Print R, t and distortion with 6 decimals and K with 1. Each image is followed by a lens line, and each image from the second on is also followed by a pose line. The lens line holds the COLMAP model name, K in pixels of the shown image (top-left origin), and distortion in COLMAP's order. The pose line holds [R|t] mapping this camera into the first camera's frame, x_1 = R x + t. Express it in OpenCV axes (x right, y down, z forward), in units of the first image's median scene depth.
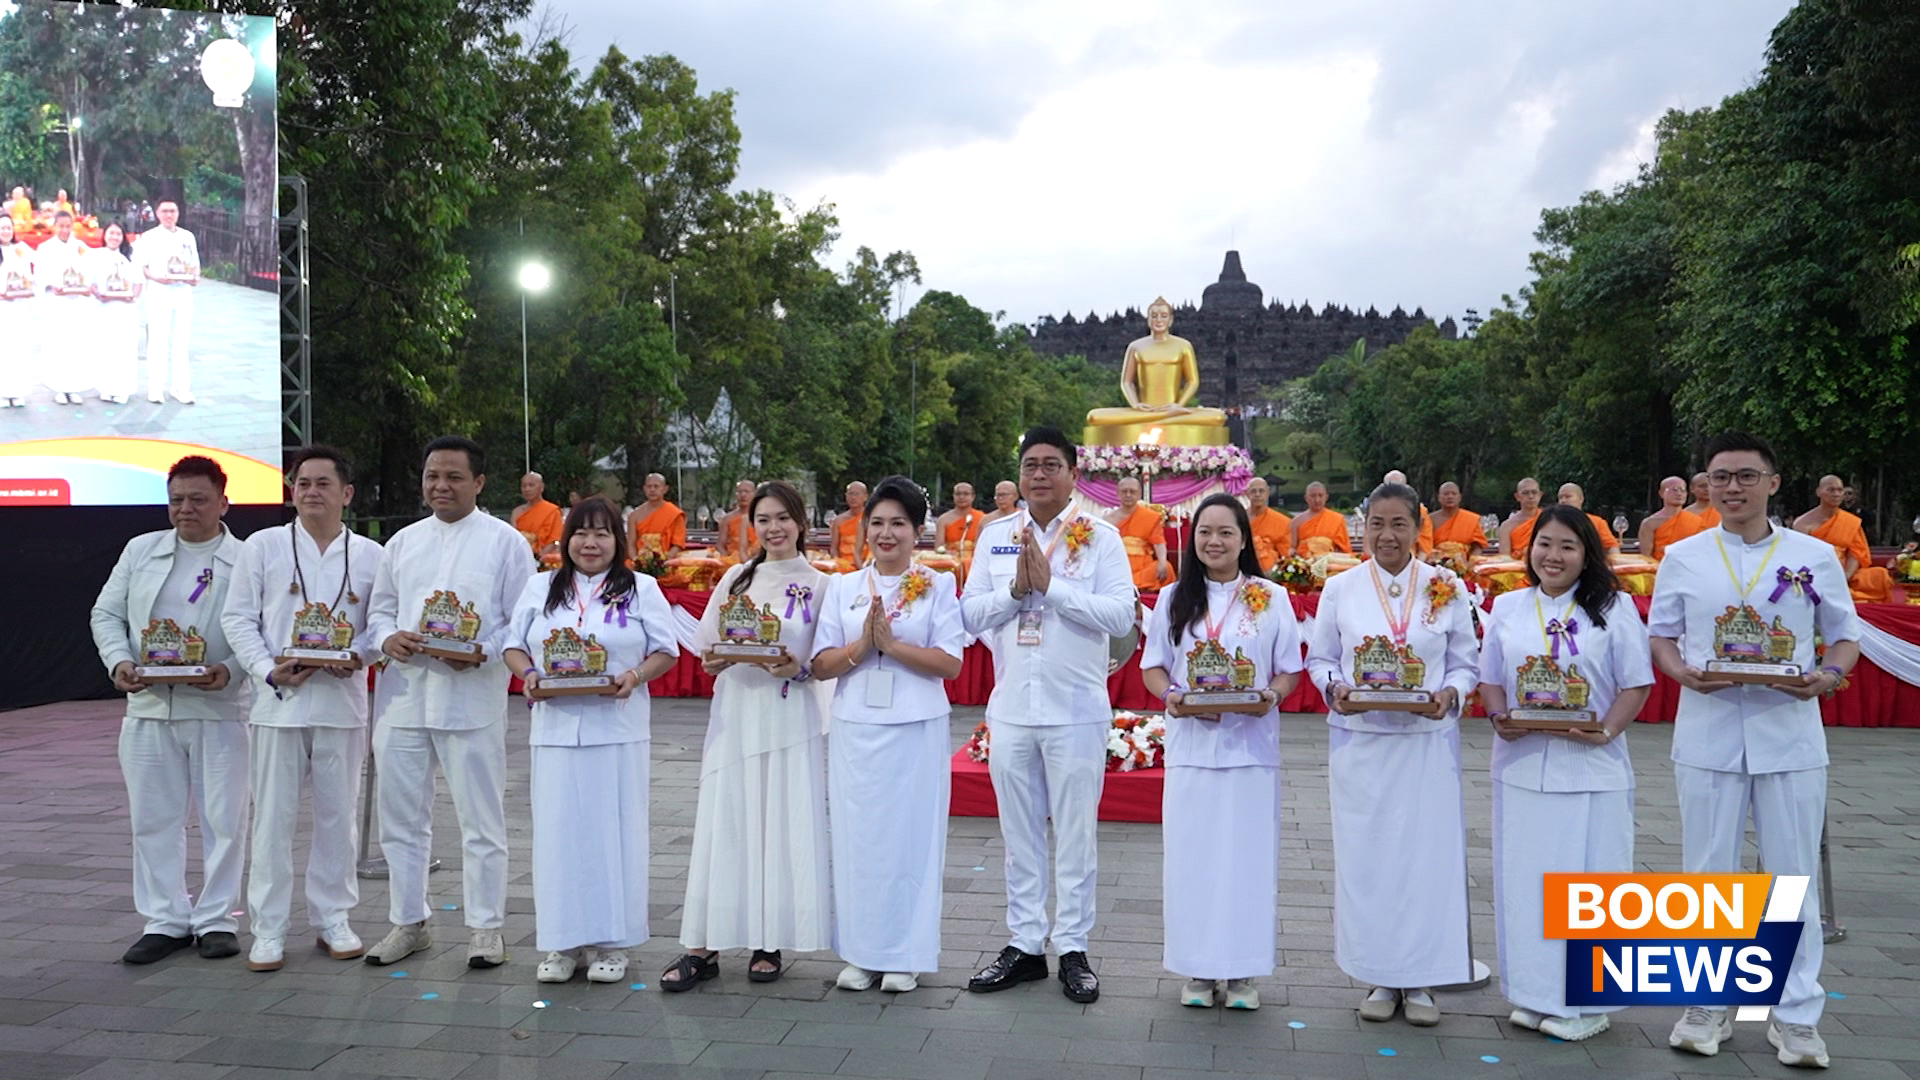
lens RADIAL K [[2192.4, 0, 960.0], [0, 2192.4, 540.0], [0, 0, 1]] dist [0.094242, 0.009012]
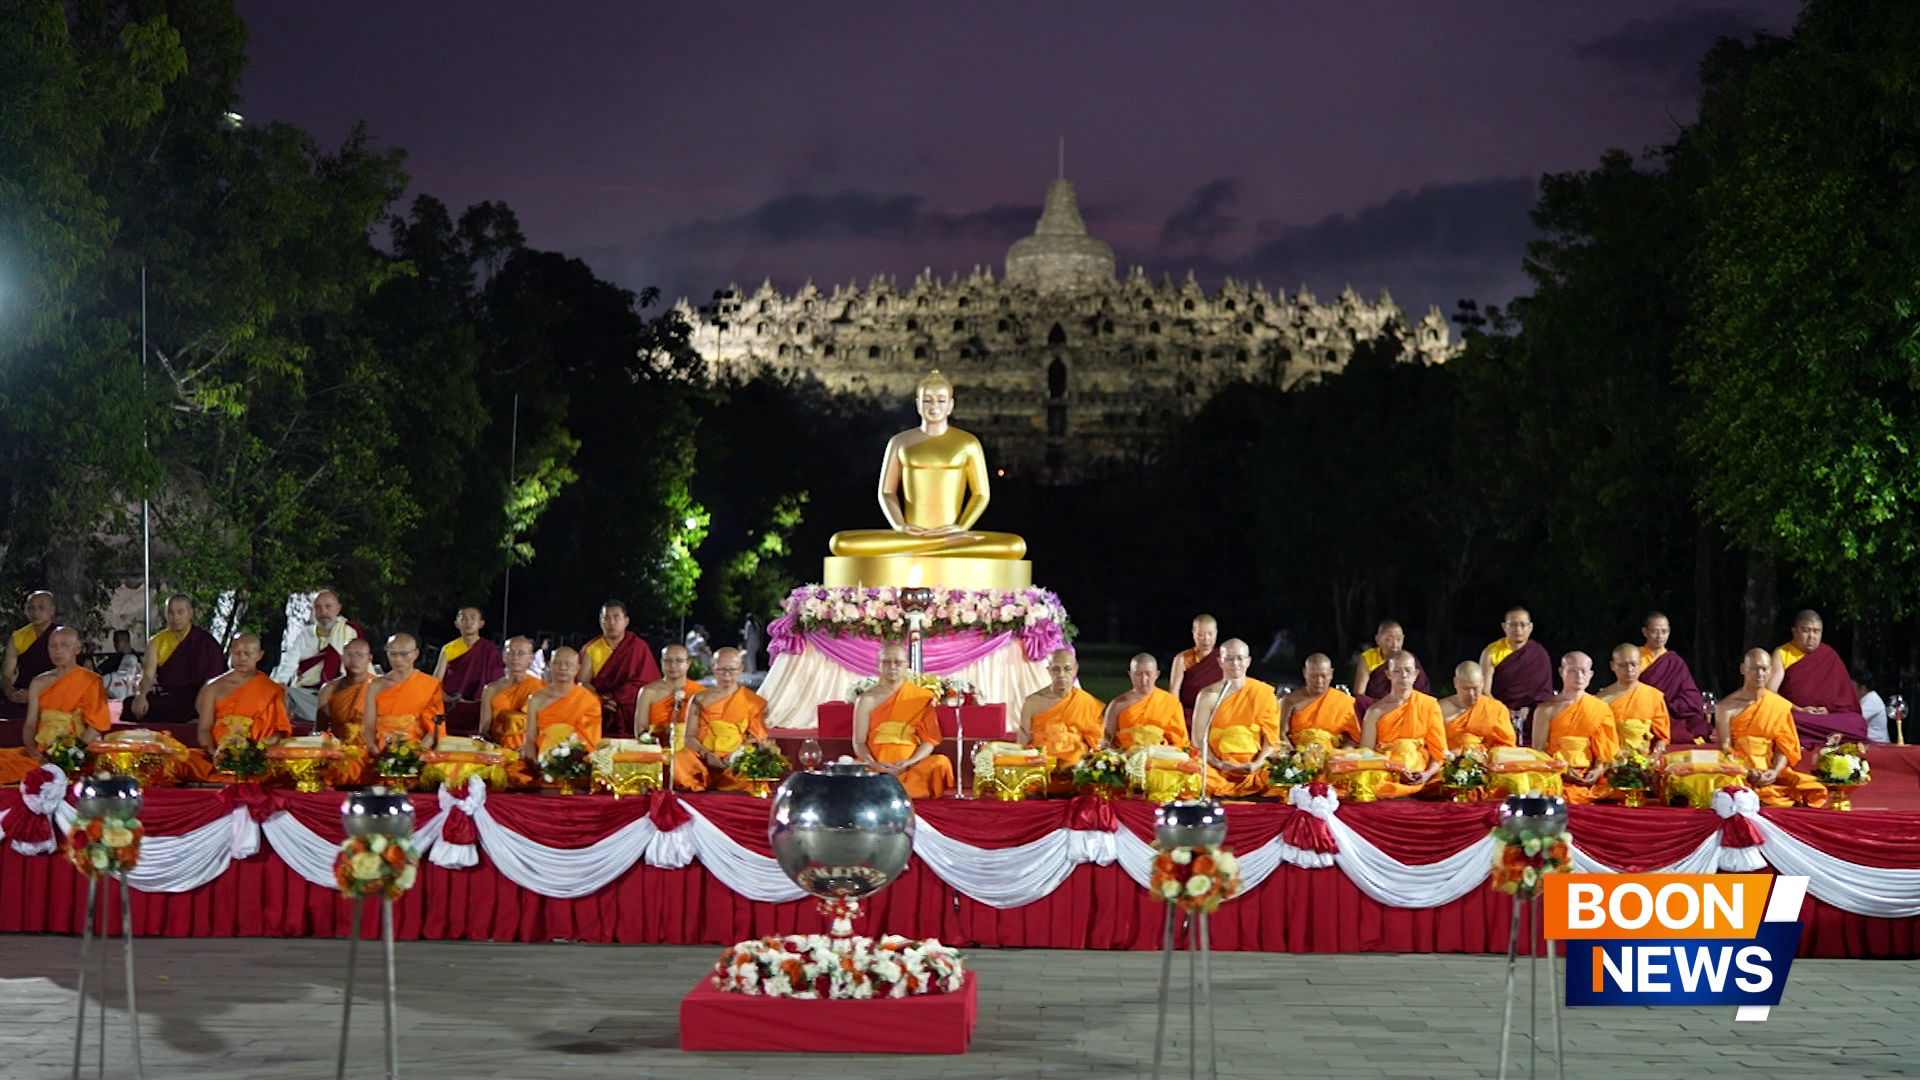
lens RADIAL K [[2266.1, 0, 960.0], [0, 2266.1, 540.0], [0, 0, 1]] dist [-0.021526, -0.043396]
pose [[0.994885, 0.012889, 0.100185, 0.026020], [-0.003967, 0.996045, -0.088756, 0.006886], [-0.100933, 0.087905, 0.991002, 0.272414]]
